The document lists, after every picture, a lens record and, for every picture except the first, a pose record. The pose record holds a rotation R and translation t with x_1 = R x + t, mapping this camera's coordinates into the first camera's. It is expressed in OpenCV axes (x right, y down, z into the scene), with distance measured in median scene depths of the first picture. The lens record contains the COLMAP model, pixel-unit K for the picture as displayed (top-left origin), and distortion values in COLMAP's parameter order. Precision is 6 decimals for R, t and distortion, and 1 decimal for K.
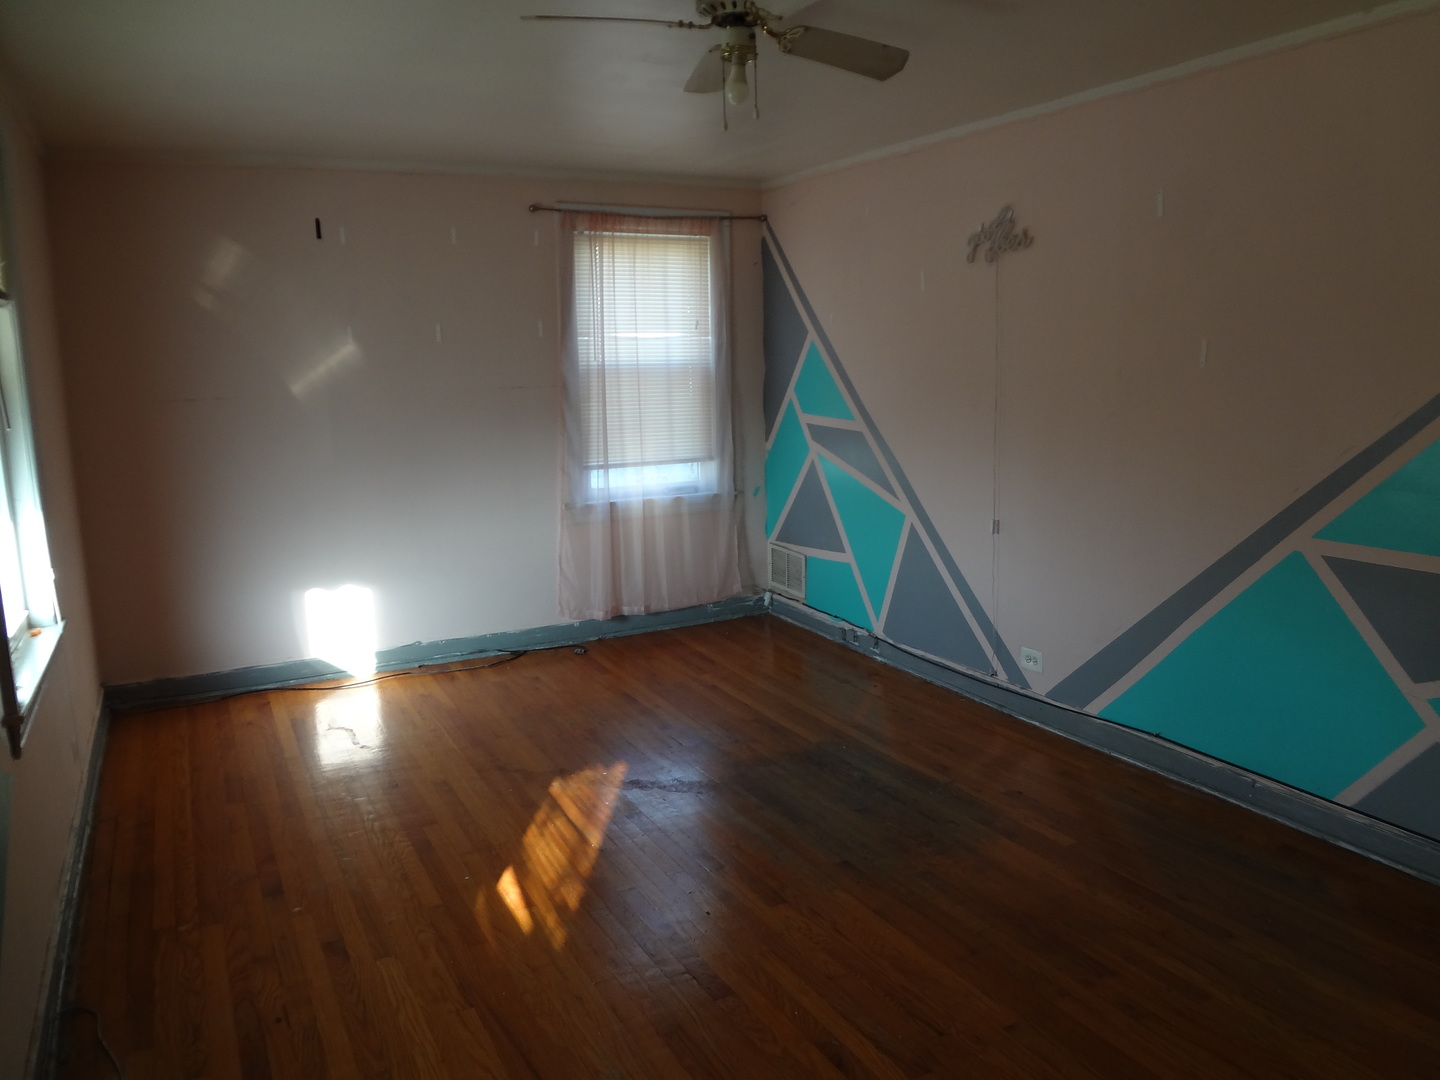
lens RADIAL K [[1110.8, 0, 719.5], [0, 1110.8, 535.4], [0, 0, 1]] dist [-0.019065, -0.004517]
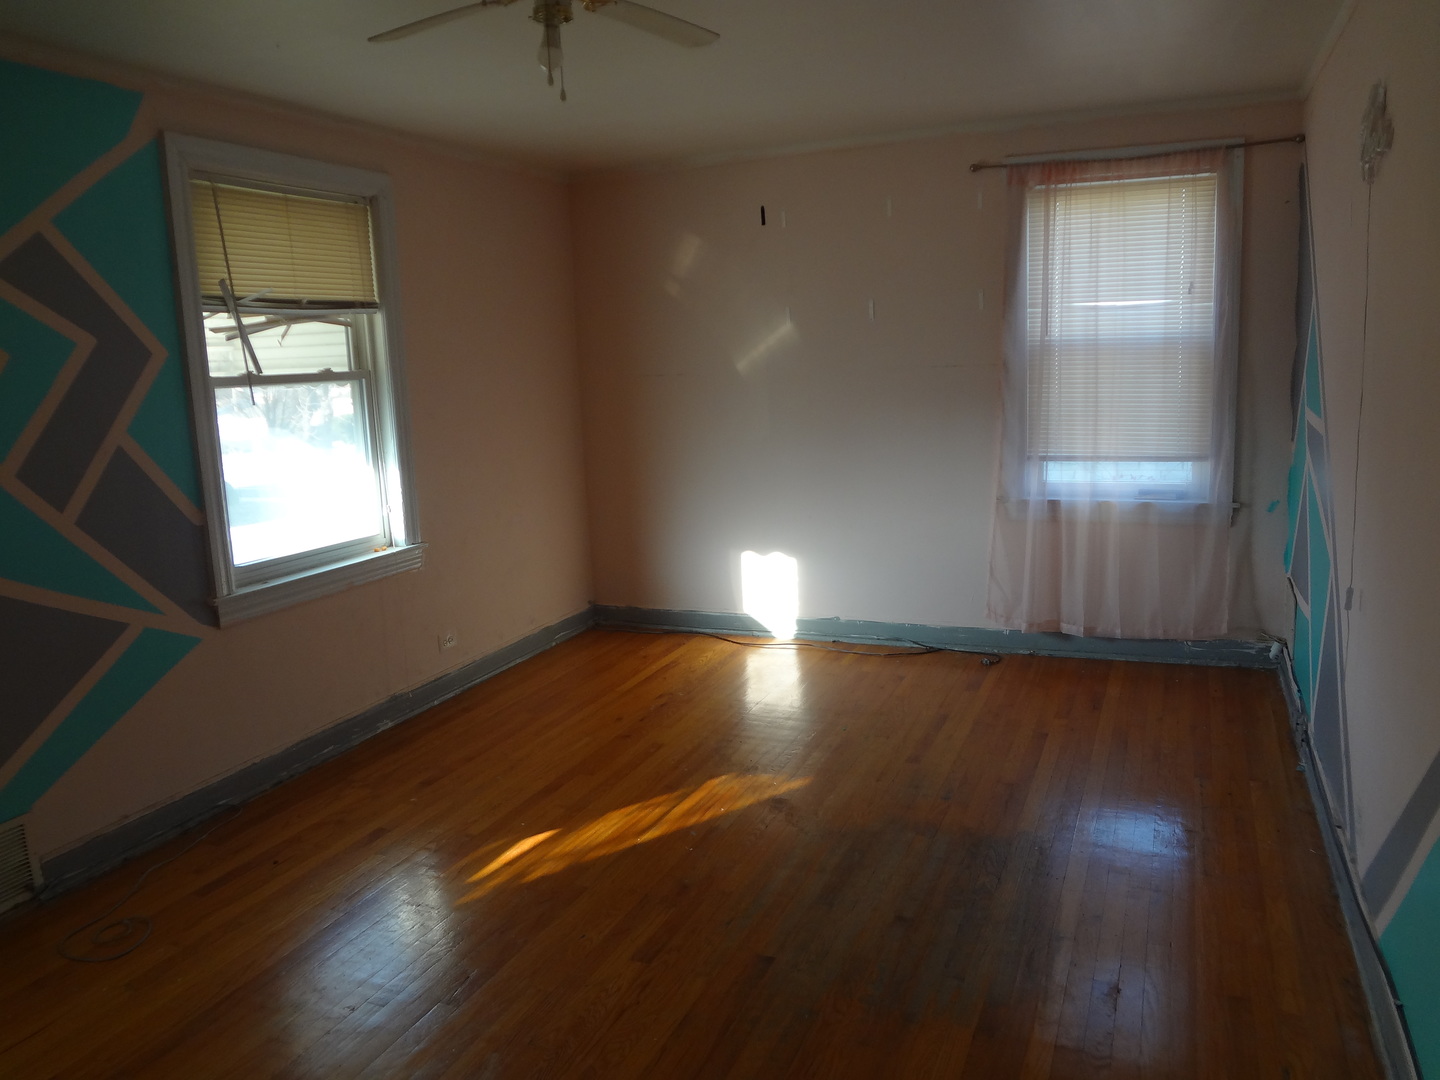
lens RADIAL K [[1110.8, 0, 719.5], [0, 1110.8, 535.4], [0, 0, 1]] dist [-0.019065, -0.004517]
pose [[0.636954, 0.127478, -0.760288, 0.399640], [-0.100090, 0.991560, 0.082402, -0.048457], [0.764376, 0.023611, 0.644338, 0.250973]]
